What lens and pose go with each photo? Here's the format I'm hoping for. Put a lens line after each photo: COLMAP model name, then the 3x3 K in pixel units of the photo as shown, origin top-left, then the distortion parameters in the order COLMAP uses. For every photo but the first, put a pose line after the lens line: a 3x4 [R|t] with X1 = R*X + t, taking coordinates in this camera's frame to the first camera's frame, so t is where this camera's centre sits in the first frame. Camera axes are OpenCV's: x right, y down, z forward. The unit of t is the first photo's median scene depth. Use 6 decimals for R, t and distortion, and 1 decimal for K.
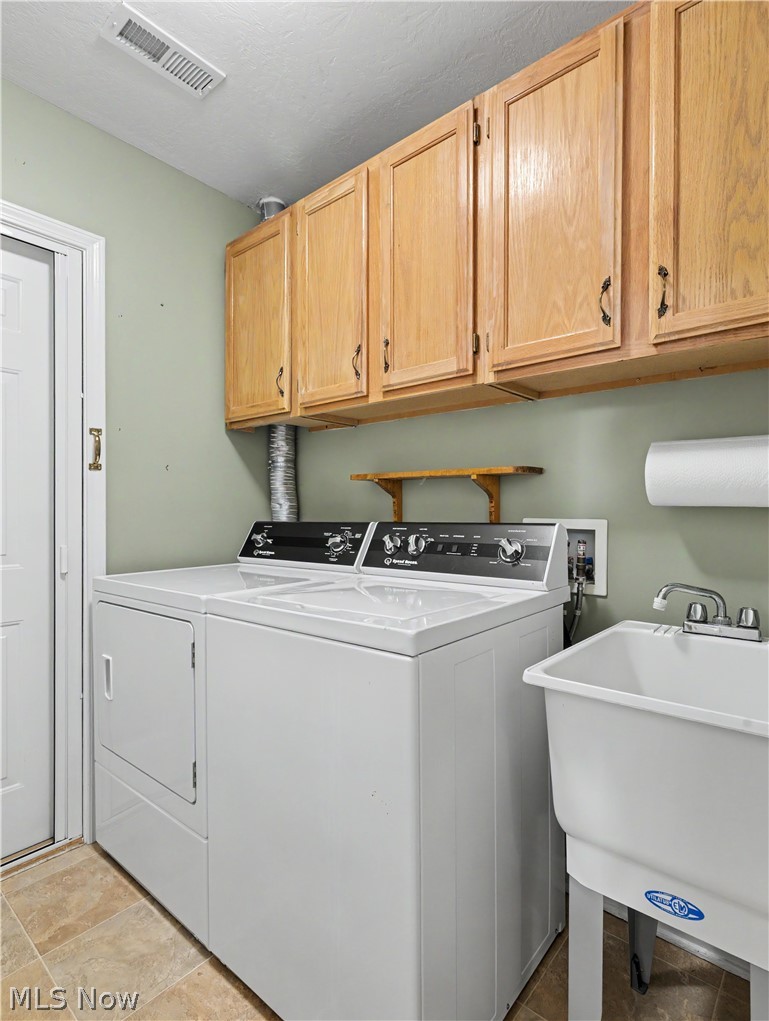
lens RADIAL K [[524.8, 0, 382.0], [0, 524.8, 510.4], [0, 0, 1]] dist [0.004250, 0.000471]
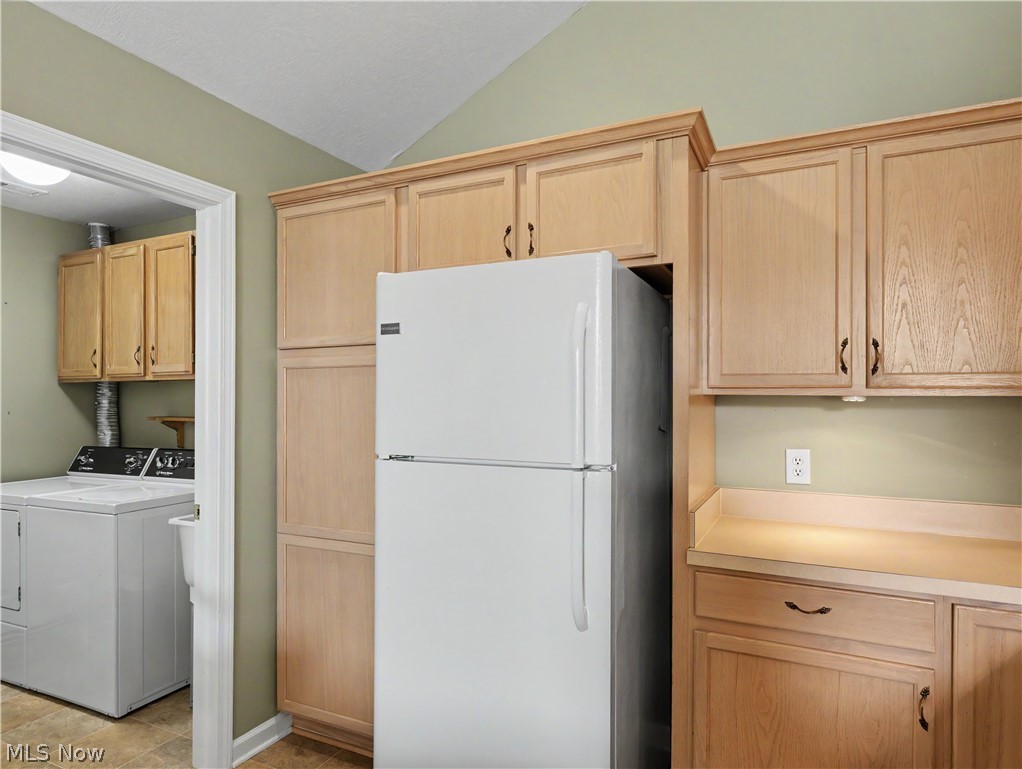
lens RADIAL K [[624.7, 0, 512.9], [0, 624.7, 390.8], [0, 0, 1]] dist [0.001850, -0.000050]
pose [[0.966878, 0.000326, 0.255239, 0.515714], [0.002383, 0.999944, -0.010304, -0.123874], [-0.255228, 0.010570, 0.966823, -1.070409]]
